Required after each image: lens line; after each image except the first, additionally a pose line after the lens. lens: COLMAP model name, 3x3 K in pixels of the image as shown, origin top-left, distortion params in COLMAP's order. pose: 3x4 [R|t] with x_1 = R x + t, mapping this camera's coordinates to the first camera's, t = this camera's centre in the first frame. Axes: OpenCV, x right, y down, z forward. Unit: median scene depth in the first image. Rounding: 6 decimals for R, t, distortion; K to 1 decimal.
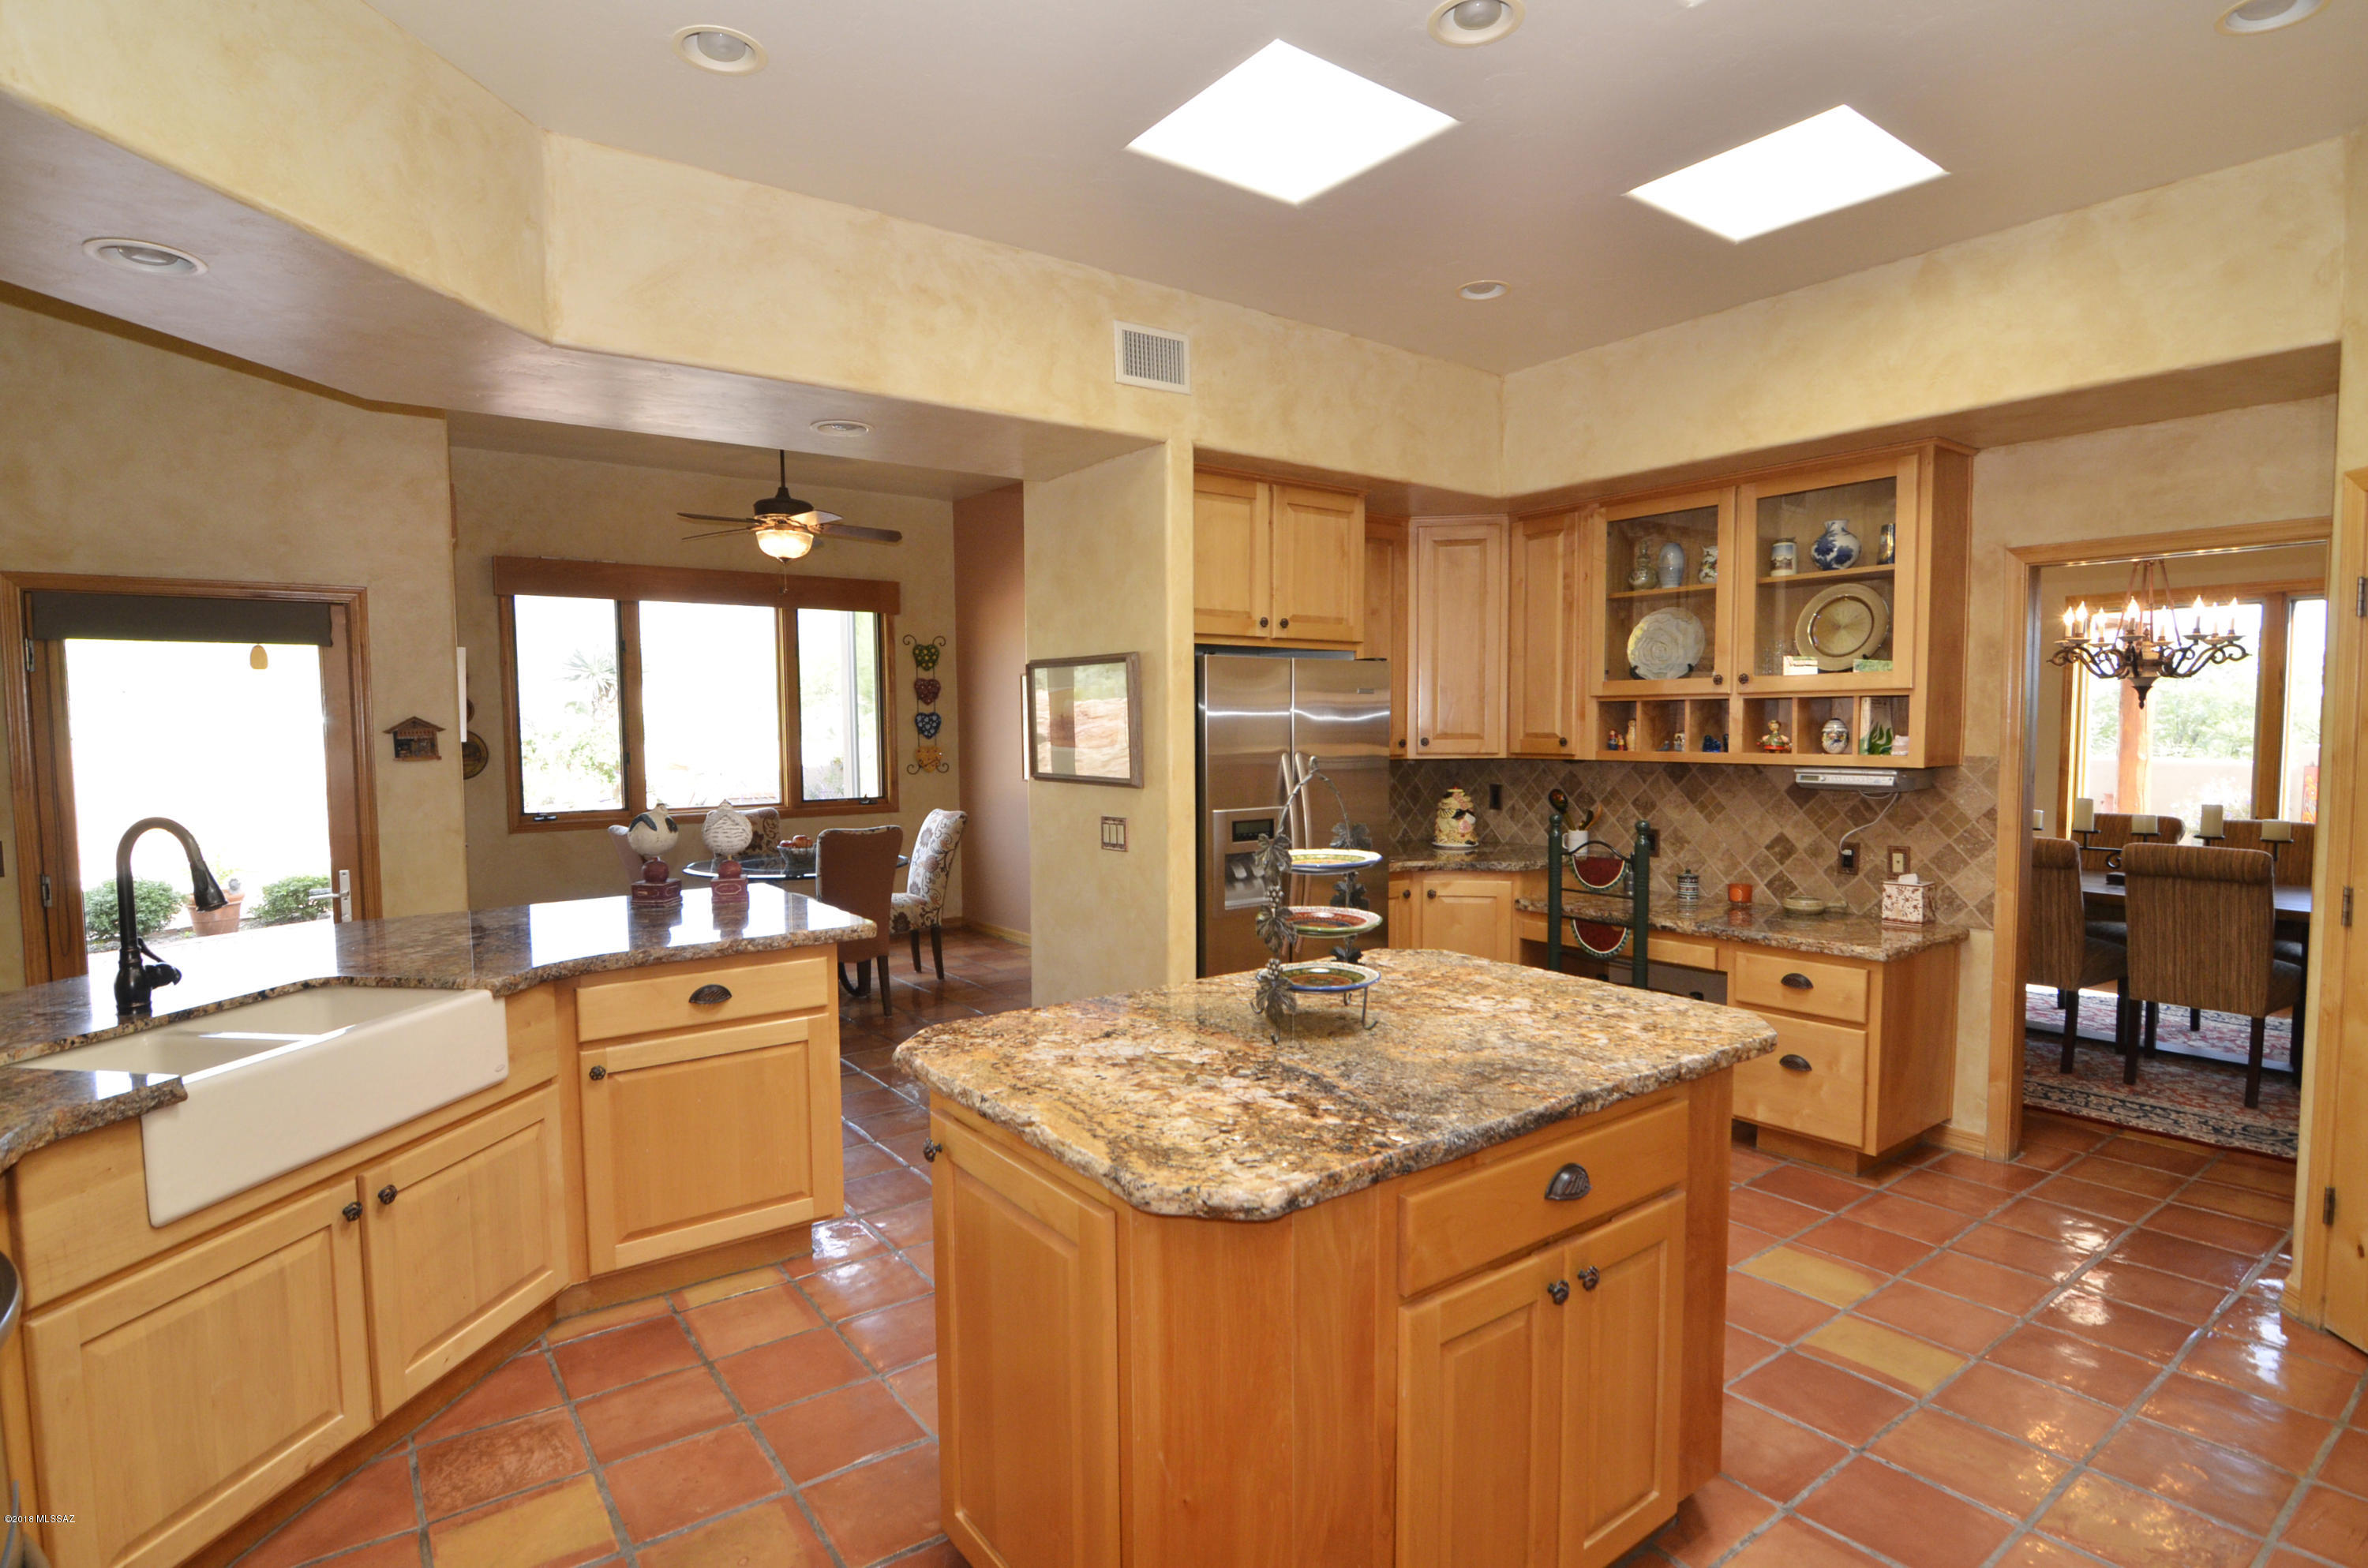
lens RADIAL K [[1200.6, 0, 1192.3], [0, 1200.6, 812.6], [0, 0, 1]] dist [-0.012241, -0.006750]
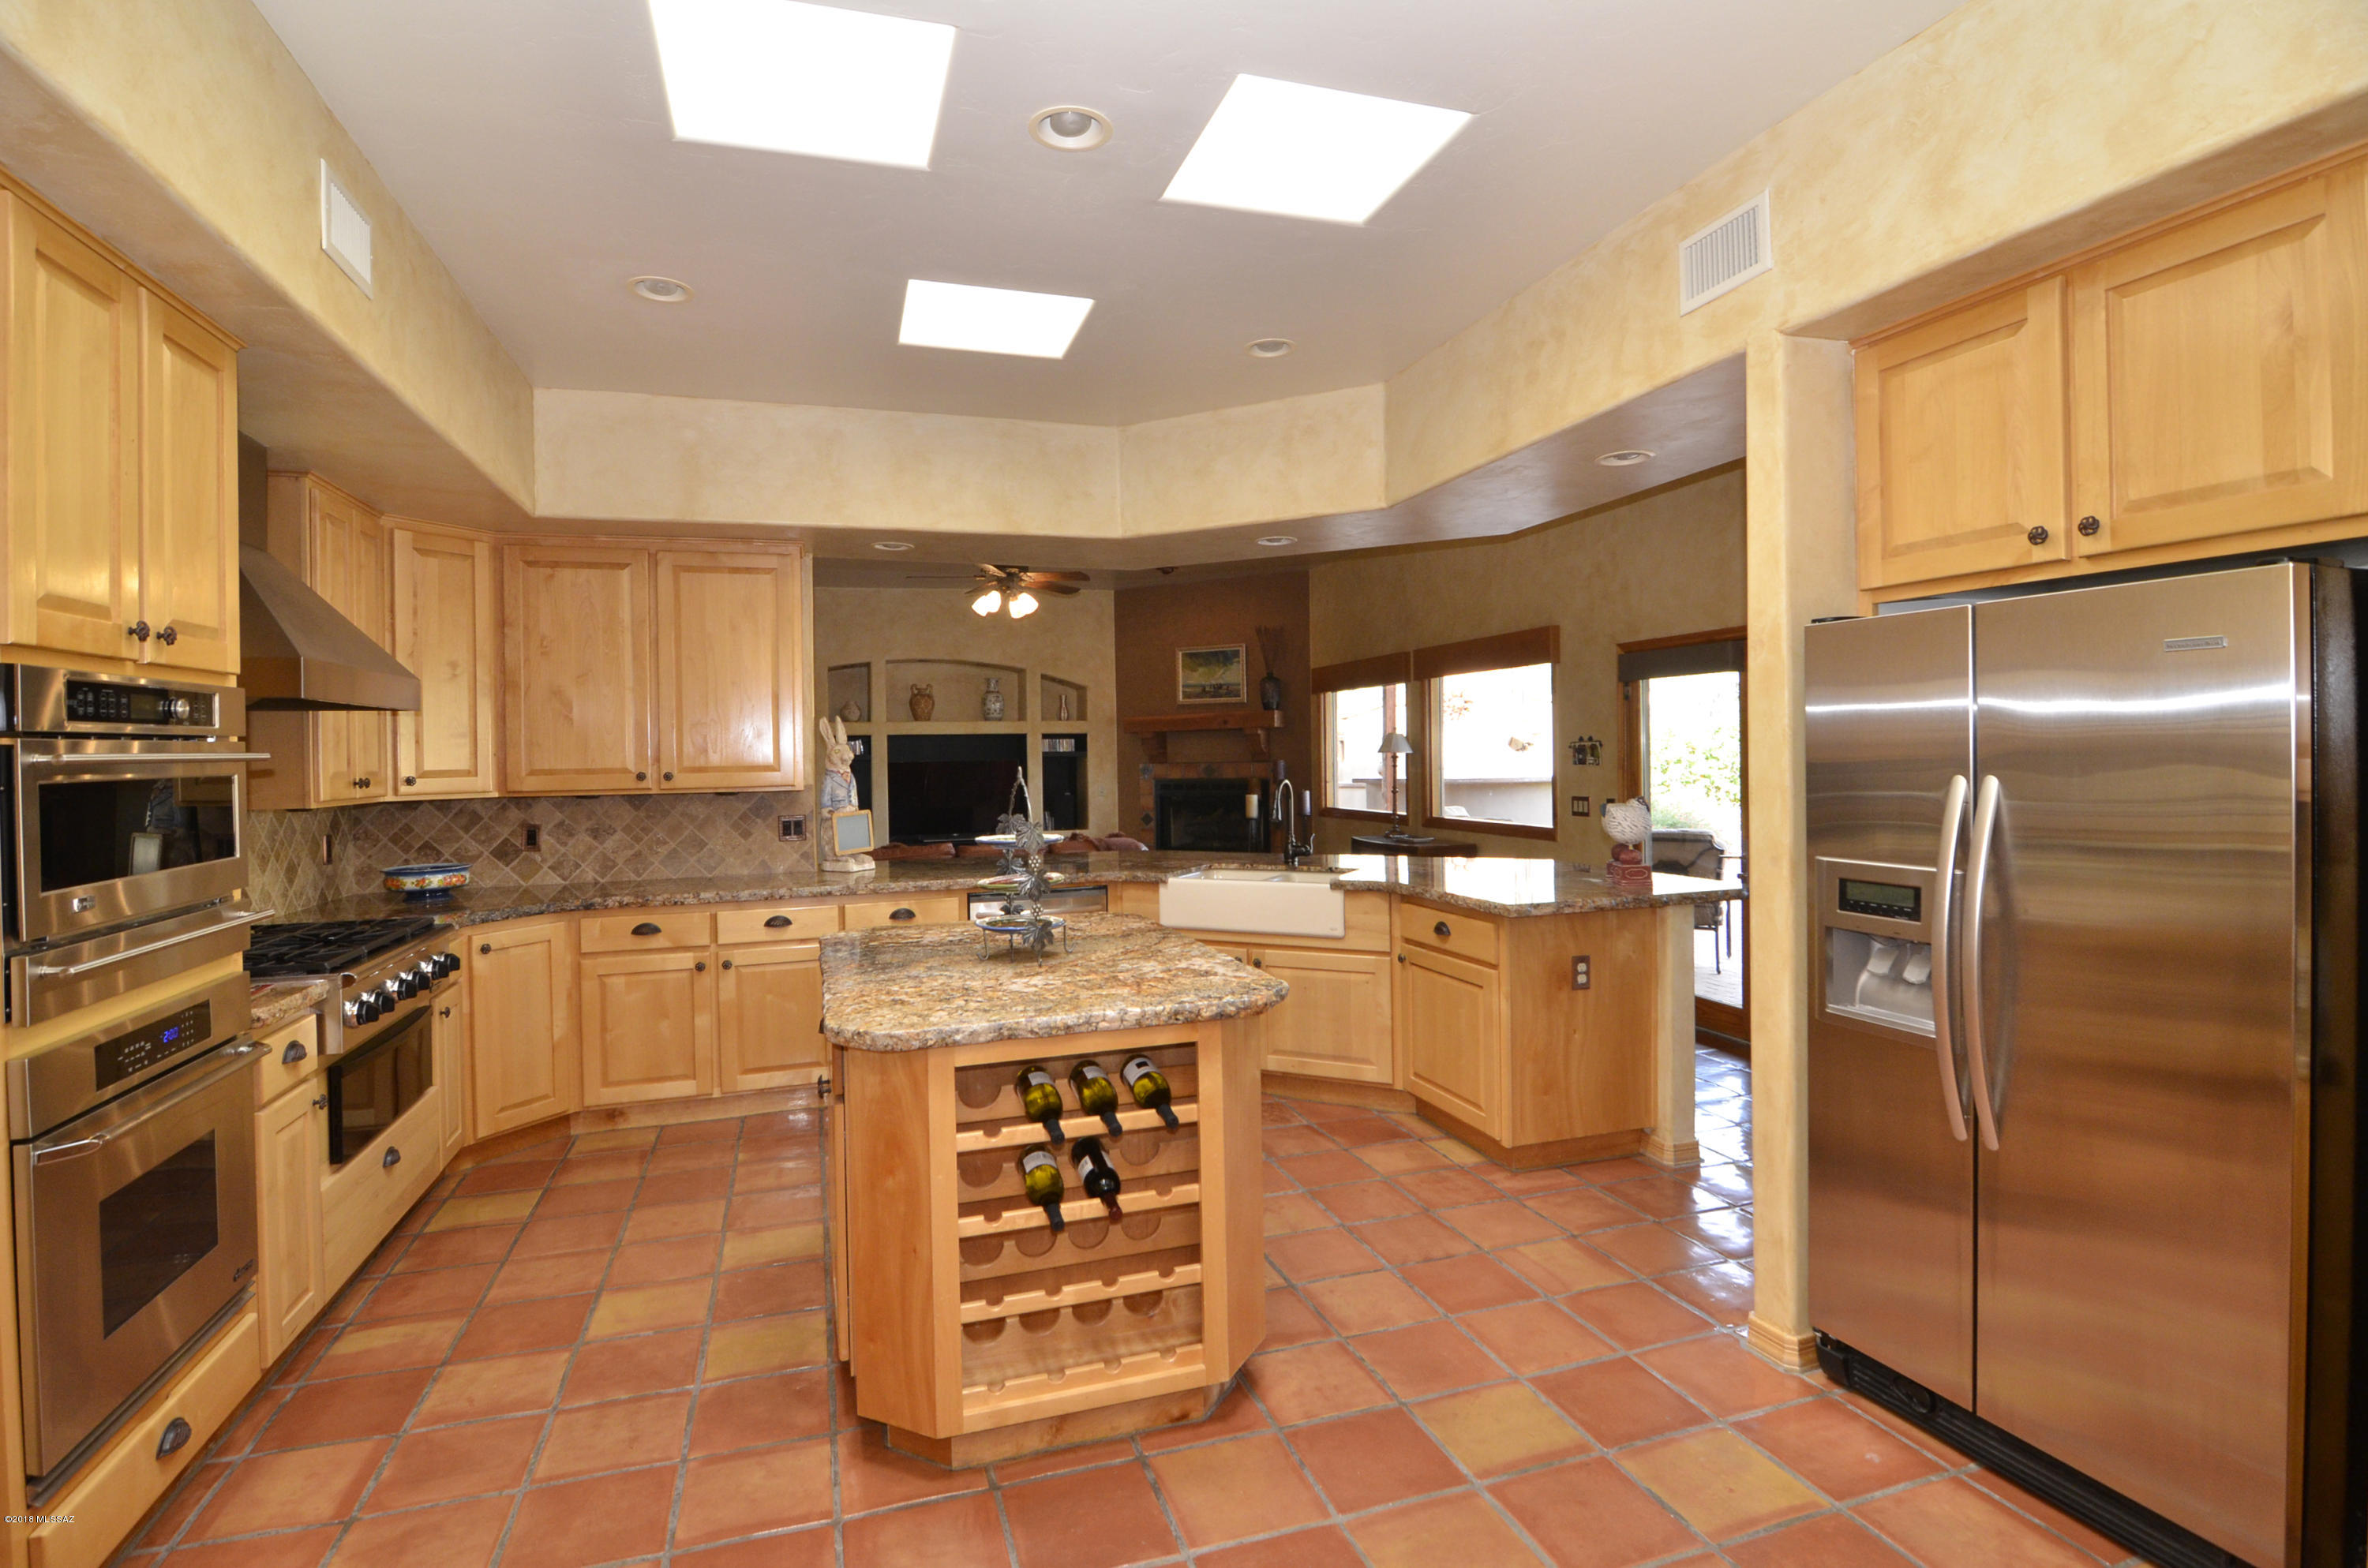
lens RADIAL K [[1134.9, 0, 1177.5], [0, 1134.9, 745.6], [0, 0, 1]] dist [-0.007334, -0.009200]
pose [[-0.322888, 0.008267, -0.946401, 0.696593], [-0.048936, 0.998478, 0.025418, -0.060111], [0.945171, 0.054521, -0.321992, 0.834896]]
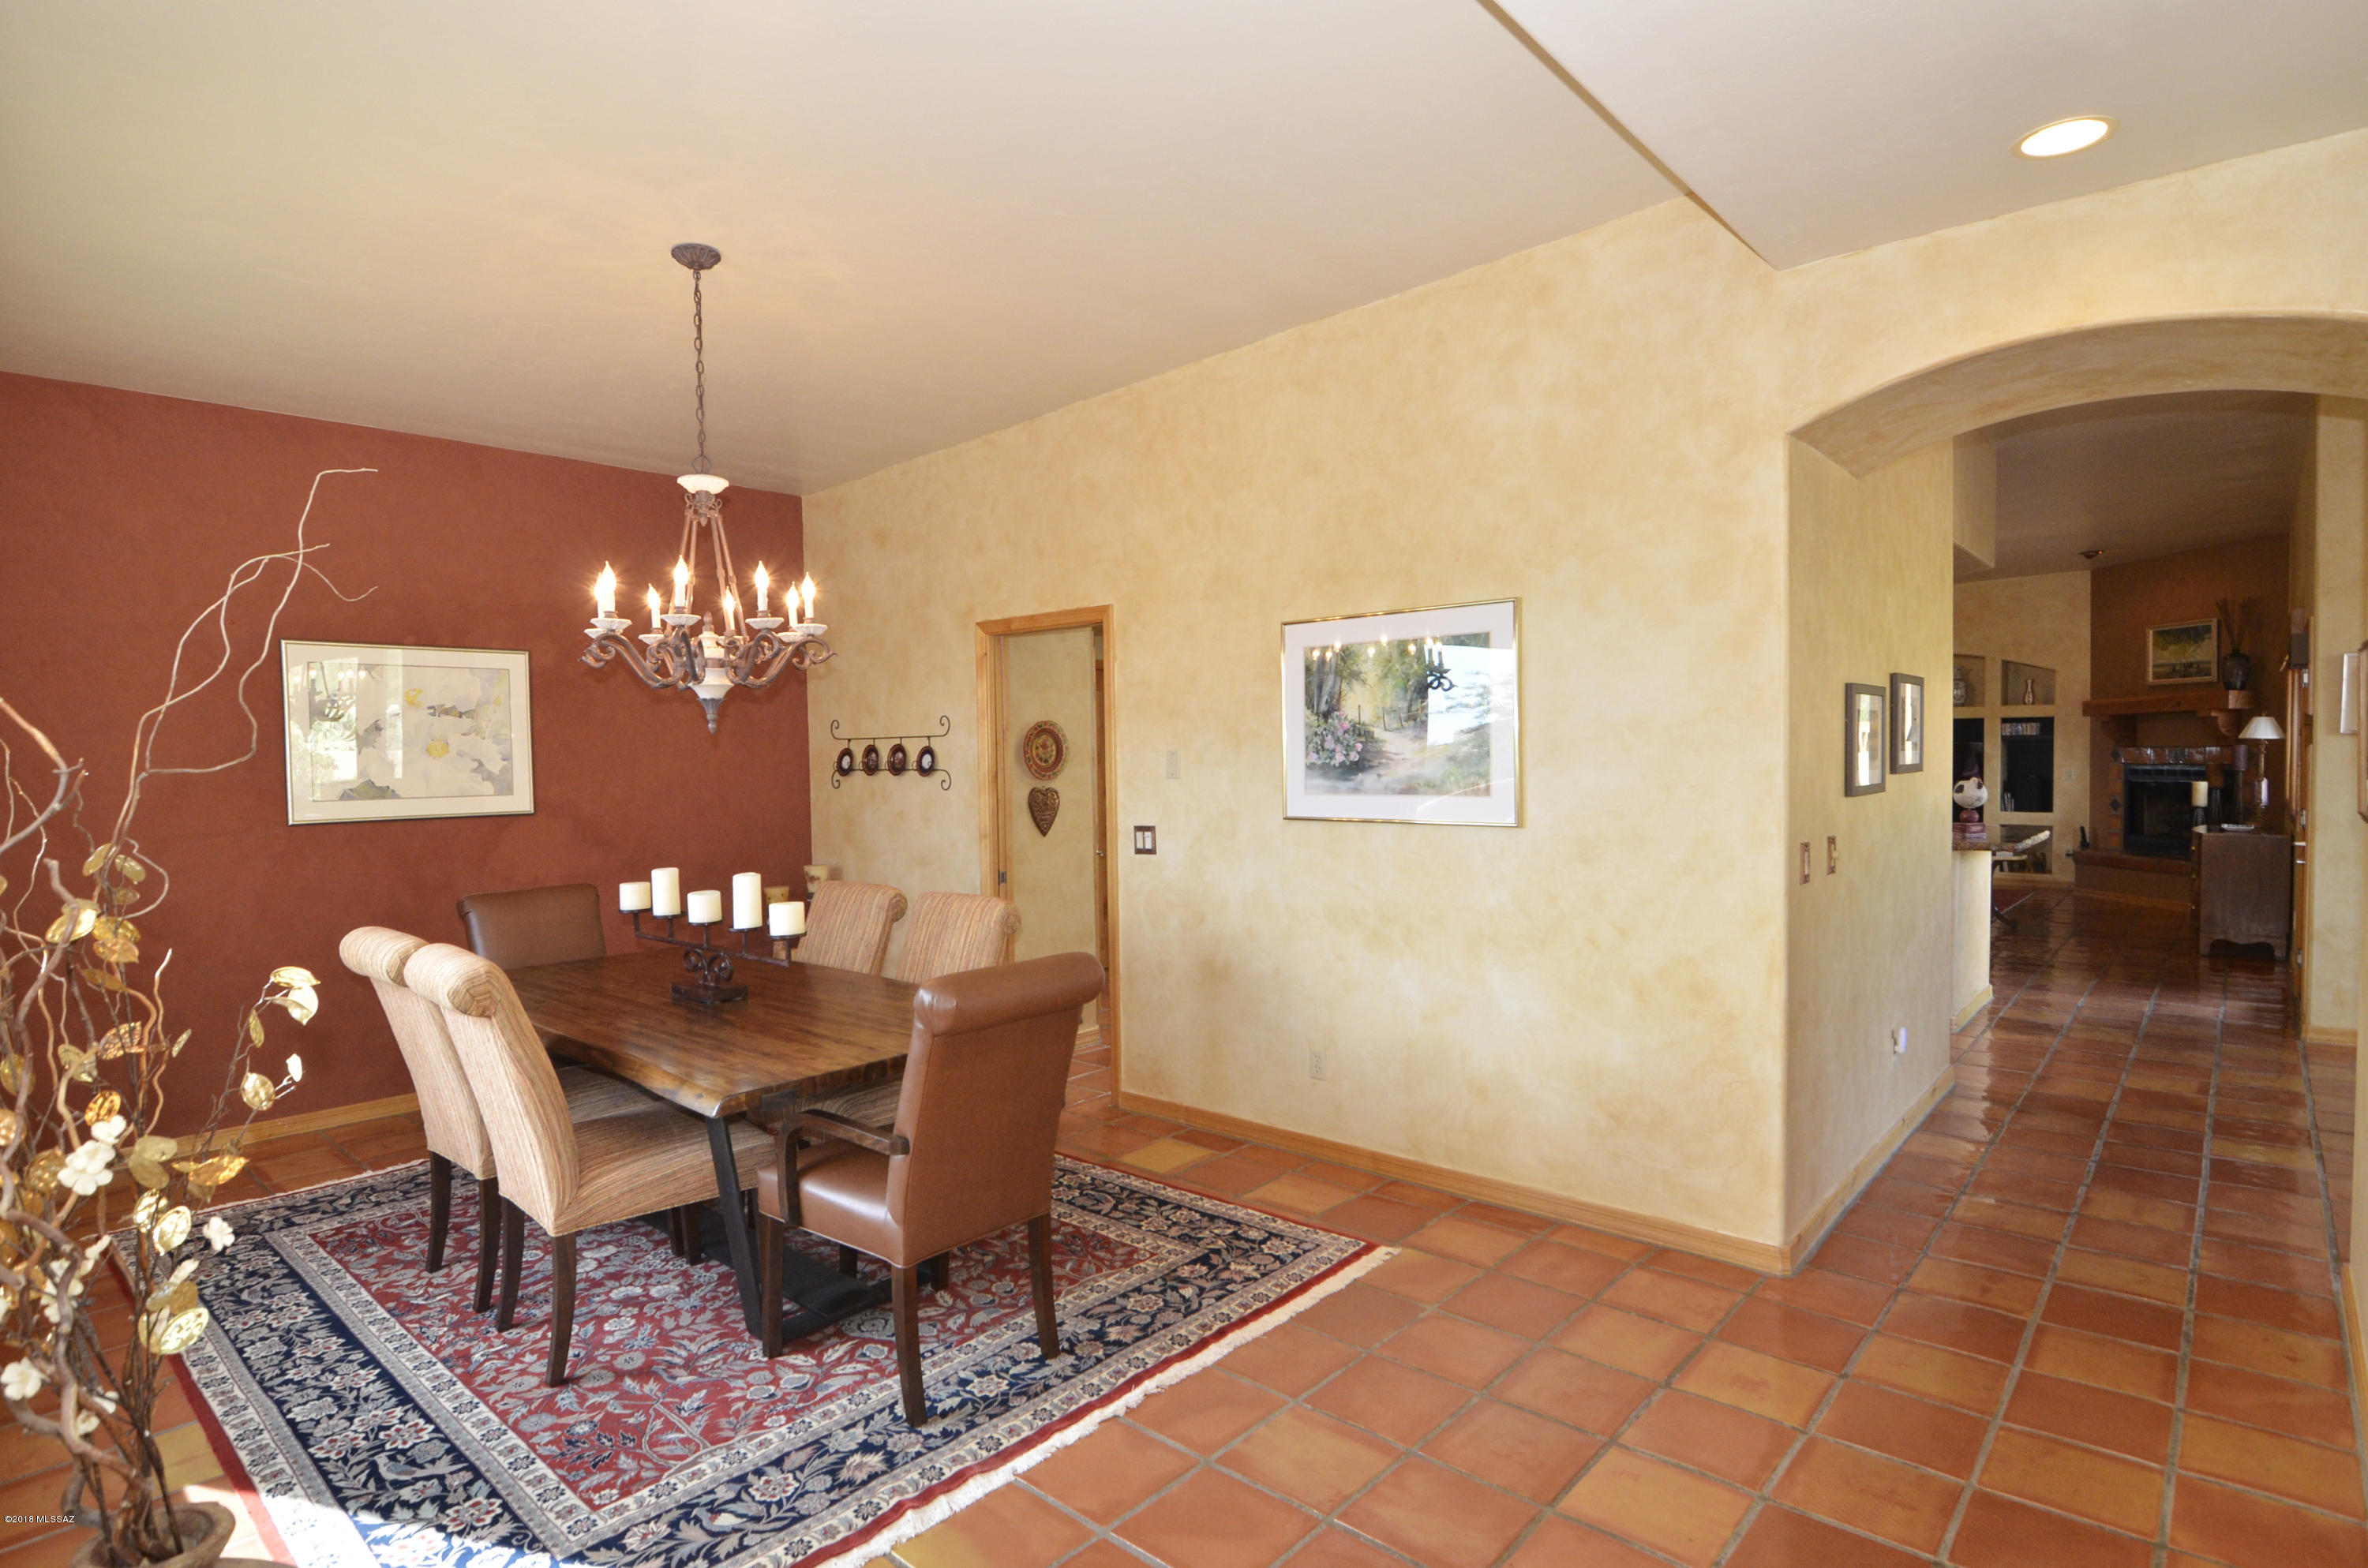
lens RADIAL K [[1200.6, 0, 1192.3], [0, 1200.6, 801.0], [0, 0, 1]] dist [-0.012241, -0.006750]
pose [[-0.979361, 0.032775, -0.199442, 0.812395], [0.010115, 0.993476, 0.113594, -0.151249], [0.201864, 0.109232, -0.973303, 2.097418]]
